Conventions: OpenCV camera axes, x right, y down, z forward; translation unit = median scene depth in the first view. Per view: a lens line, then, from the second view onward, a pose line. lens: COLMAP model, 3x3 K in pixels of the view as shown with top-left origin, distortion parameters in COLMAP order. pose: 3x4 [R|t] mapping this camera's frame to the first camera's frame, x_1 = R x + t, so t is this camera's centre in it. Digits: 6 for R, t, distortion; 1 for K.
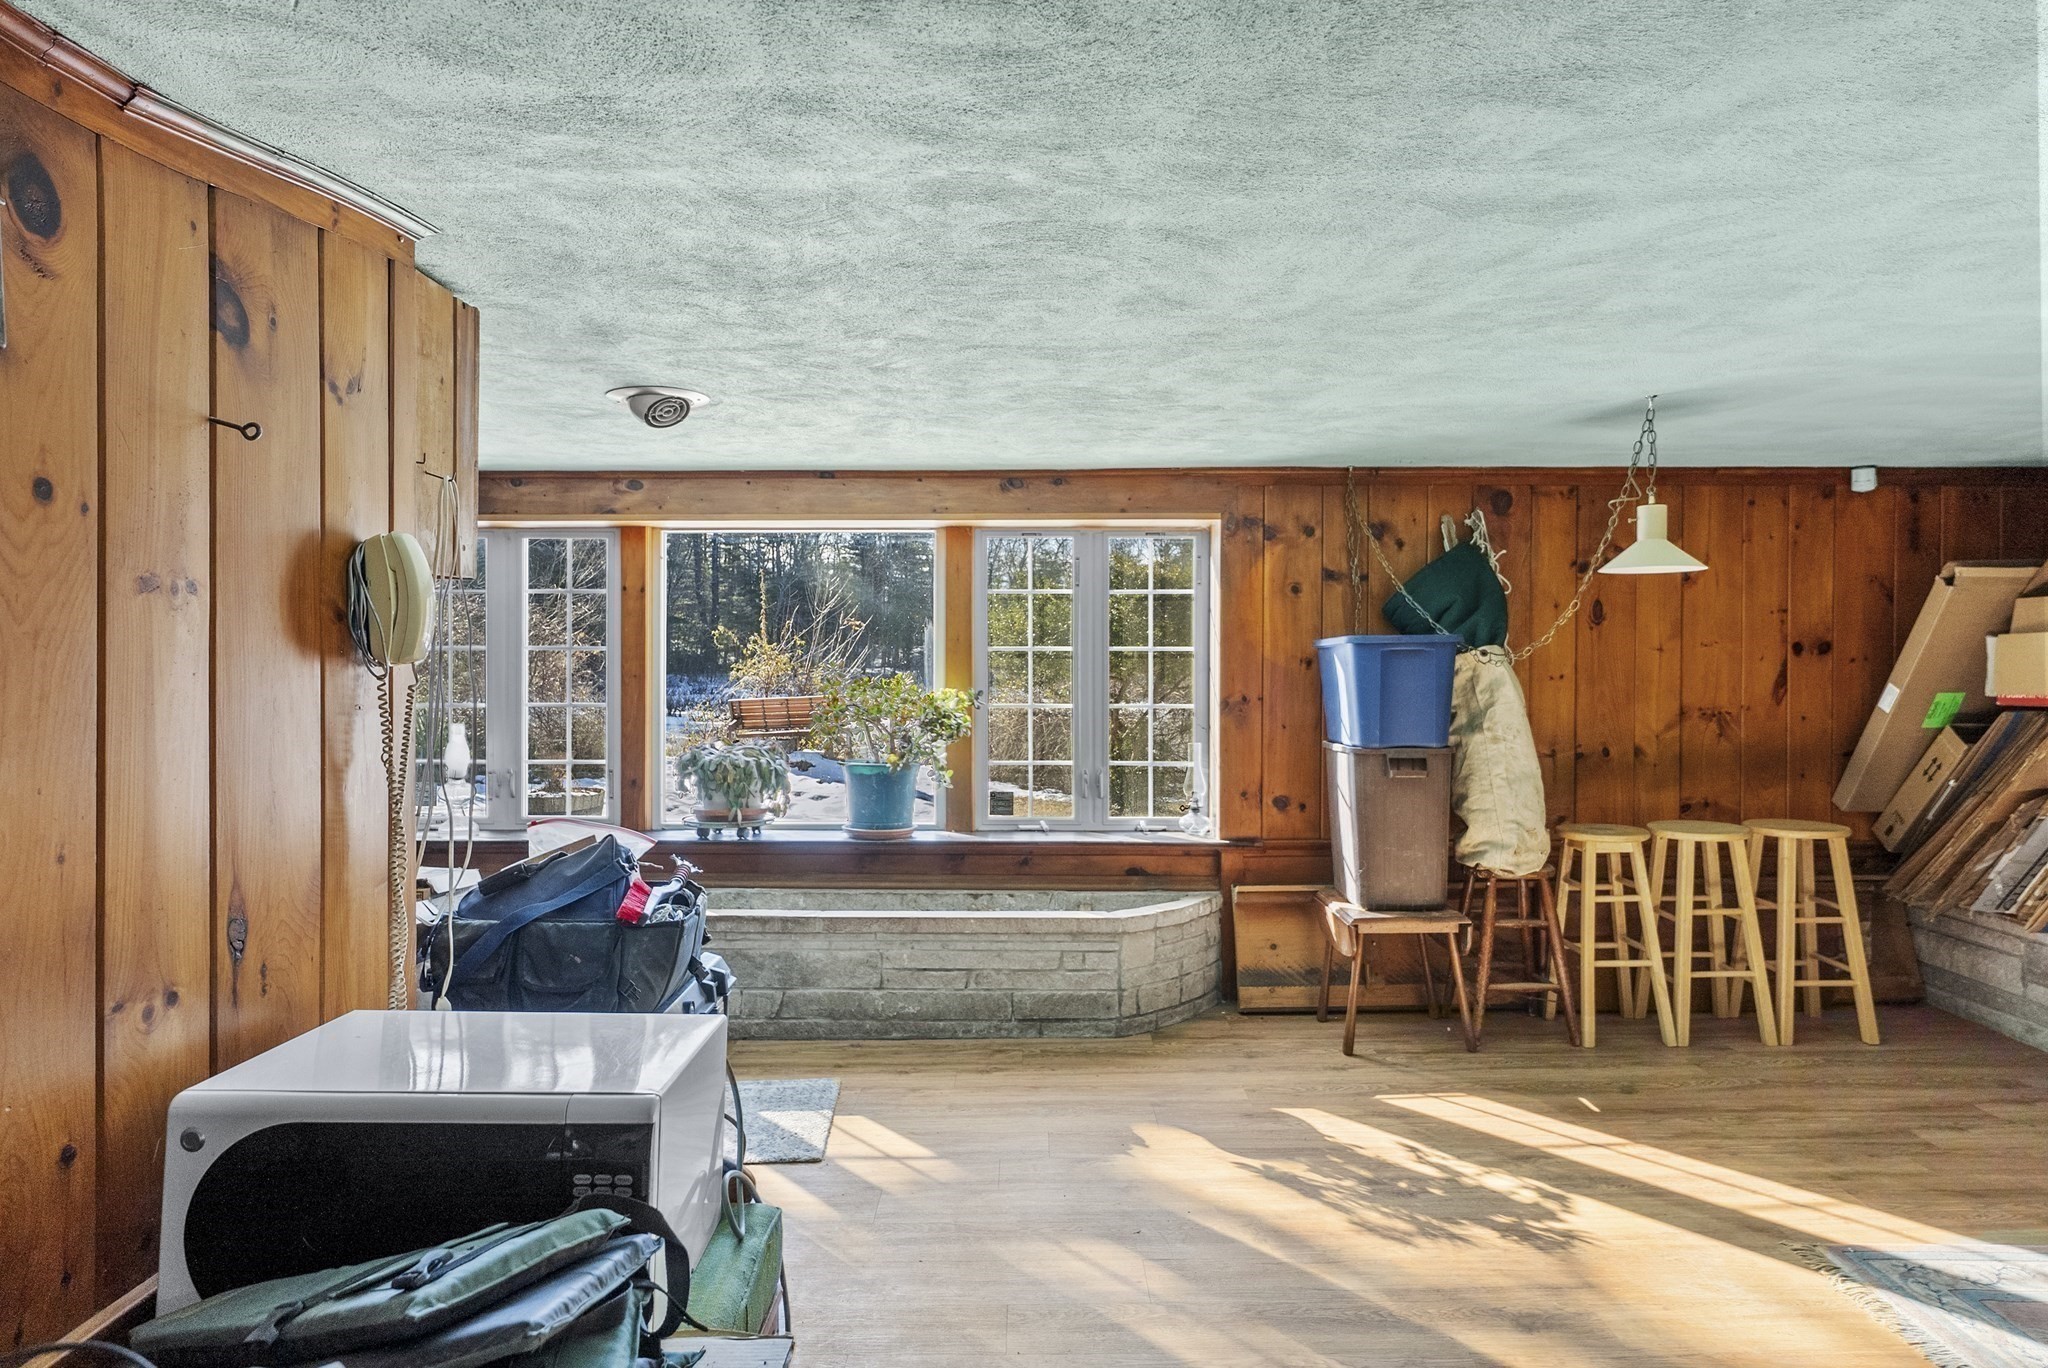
lens RADIAL K [[1160.7, 0, 1021.4], [0, 1160.7, 657.3], [0, 0, 1]] dist [0.001472, 0.000602]
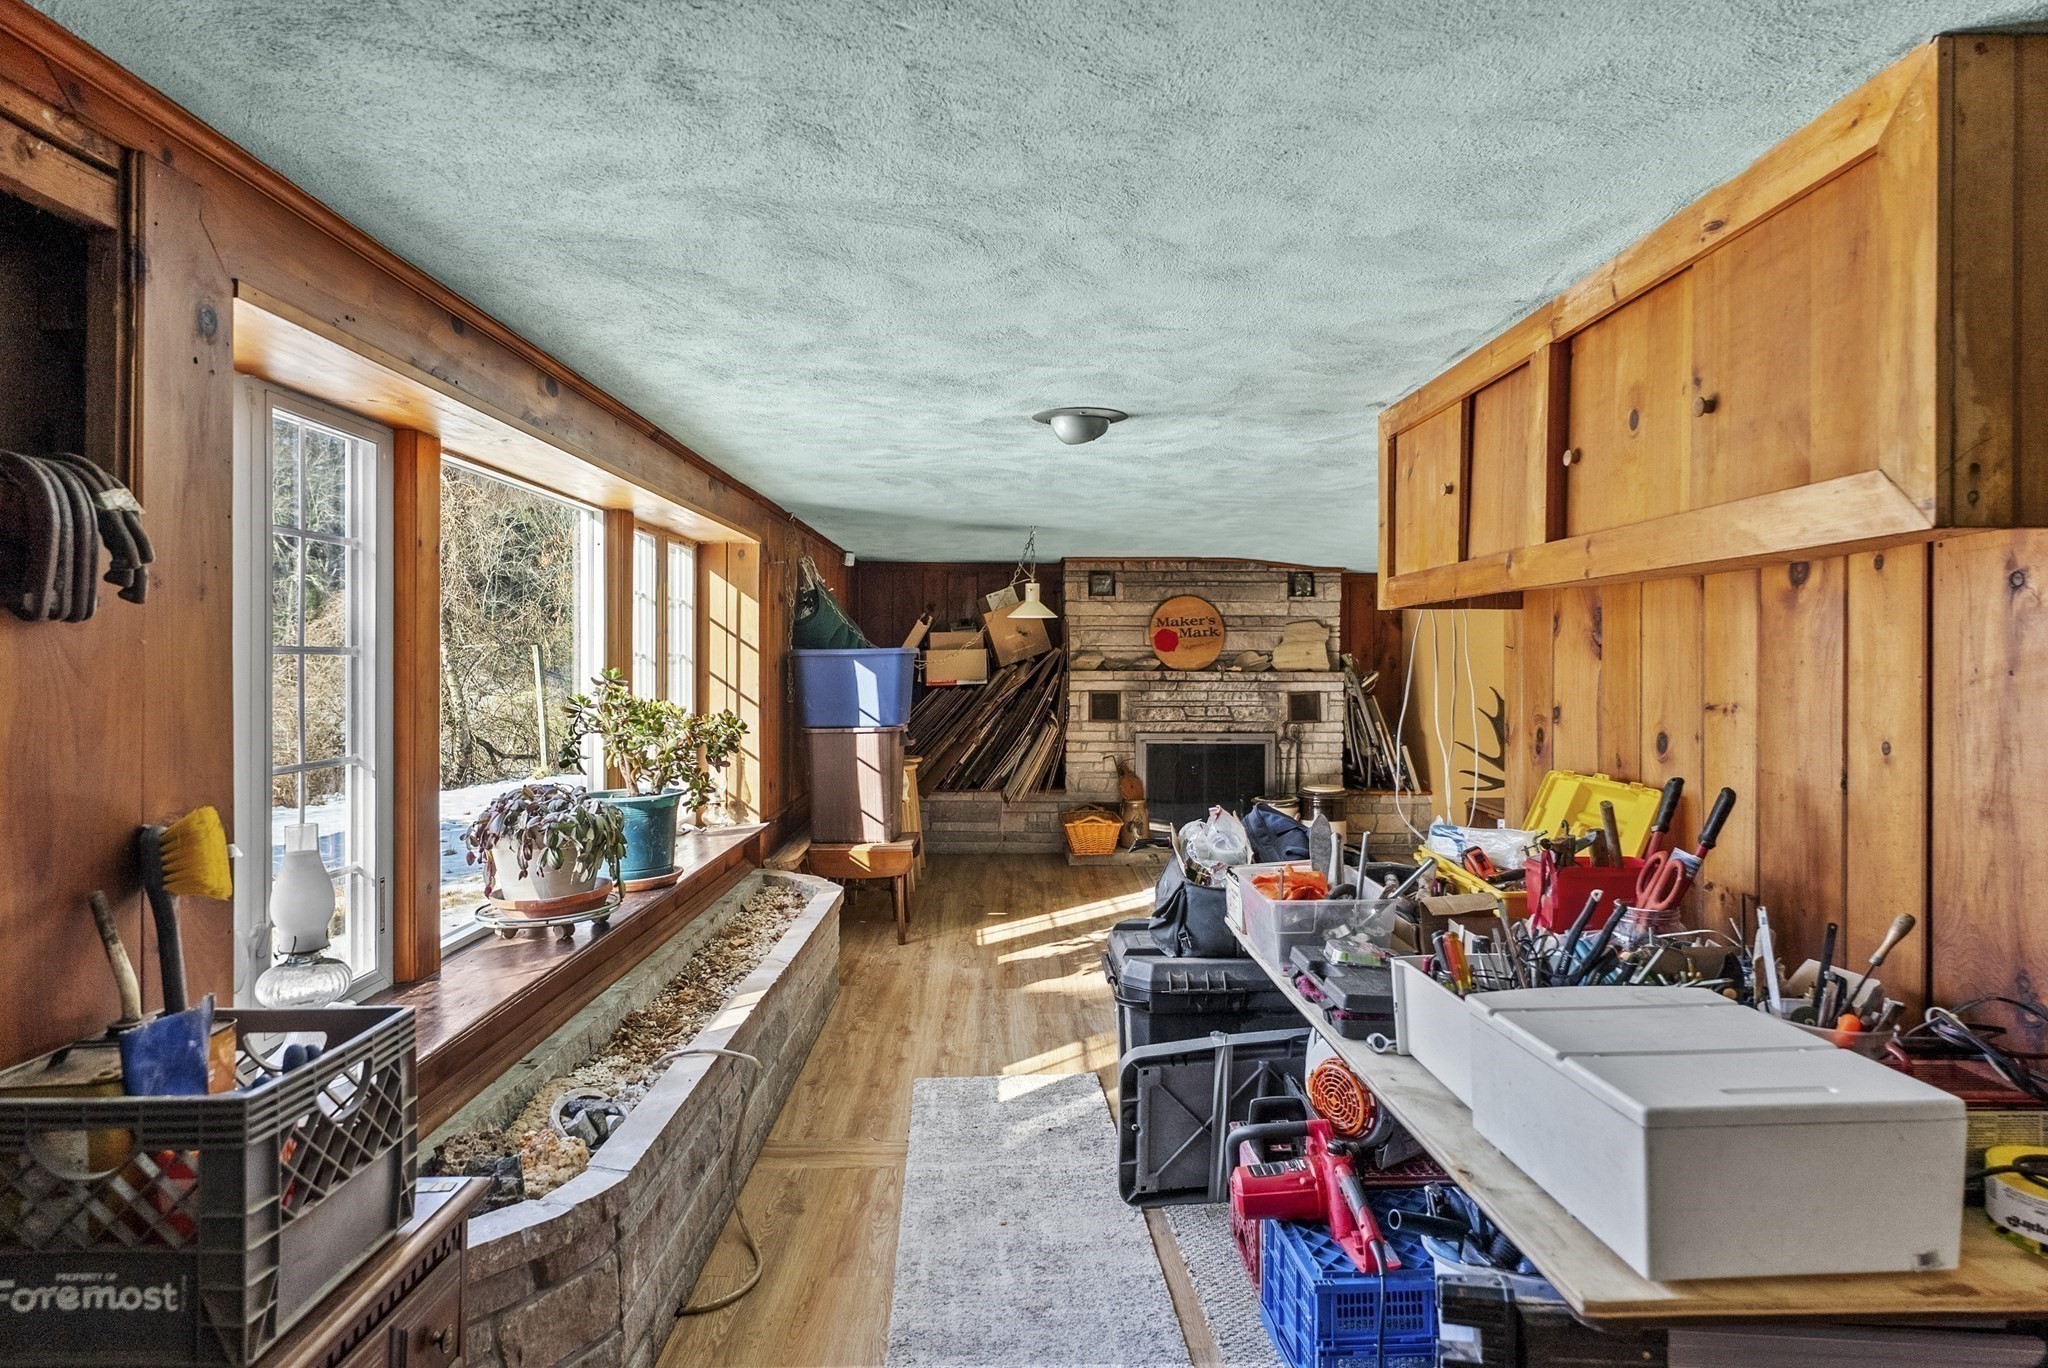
lens RADIAL K [[1081.1, 0, 1020.7], [0, 1081.1, 664.5], [0, 0, 1]] dist [-0.001053, -0.000101]
pose [[-0.014474, -0.007892, 0.999864, -0.951144], [0.001217, 0.999968, 0.007910, -0.009203], [-0.999895, 0.001332, -0.014464, 0.817901]]
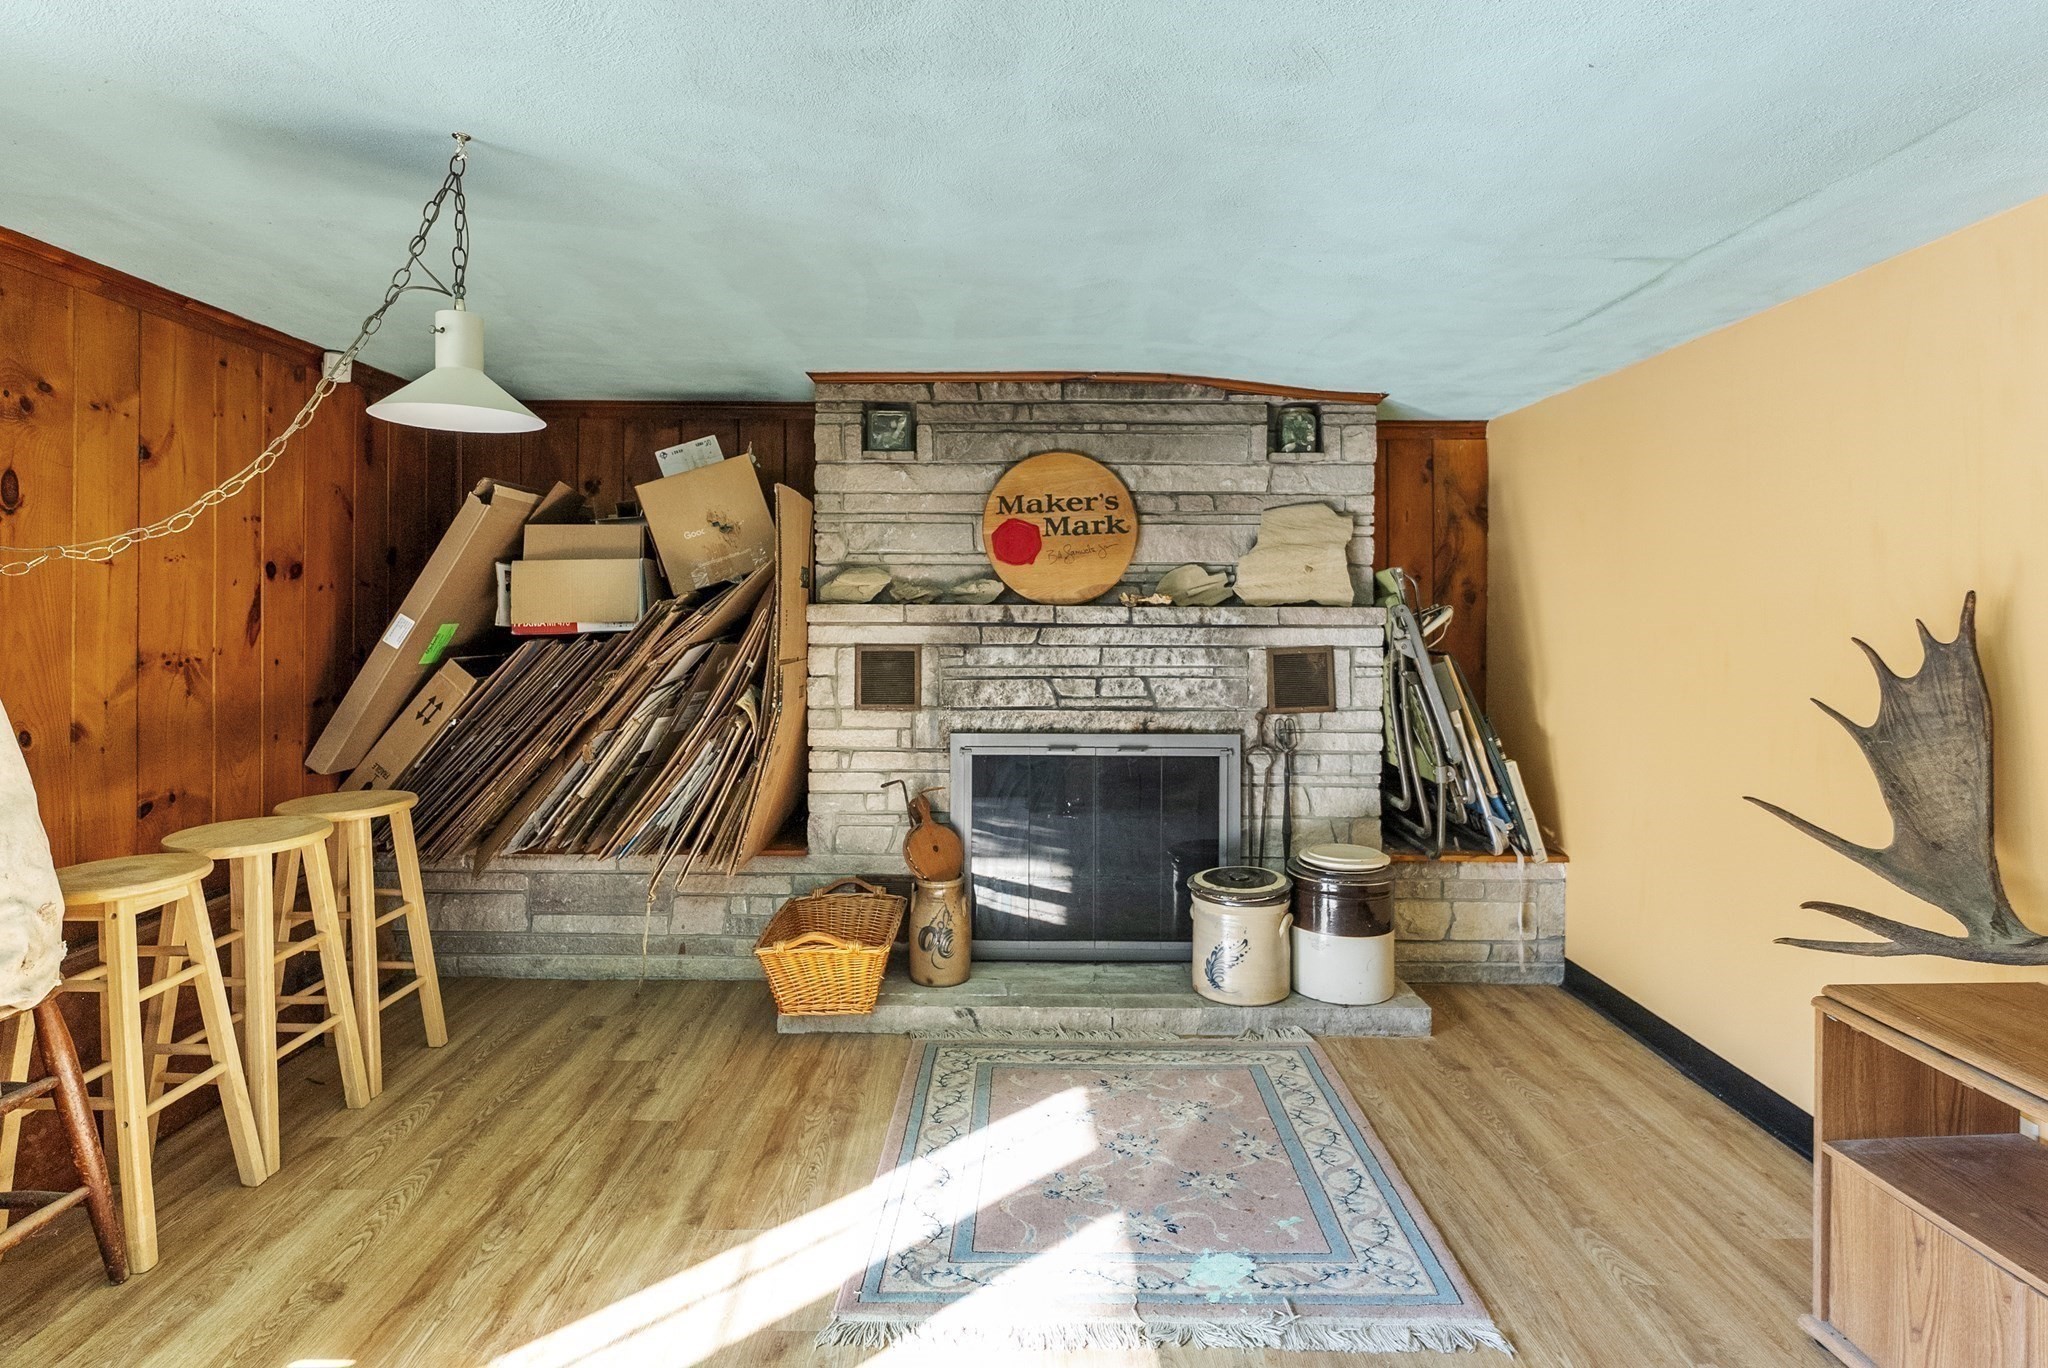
lens RADIAL K [[1025.5, 0, 1025.4], [0, 1025.5, 614.3], [0, 0, 1]] dist [0.000652, -0.000283]
pose [[-0.001579, -0.003920, 0.999991, -0.001585], [0.000535, 0.999992, 0.003921, 0.020185], [-0.999999, 0.000541, -0.001577, 0.547924]]
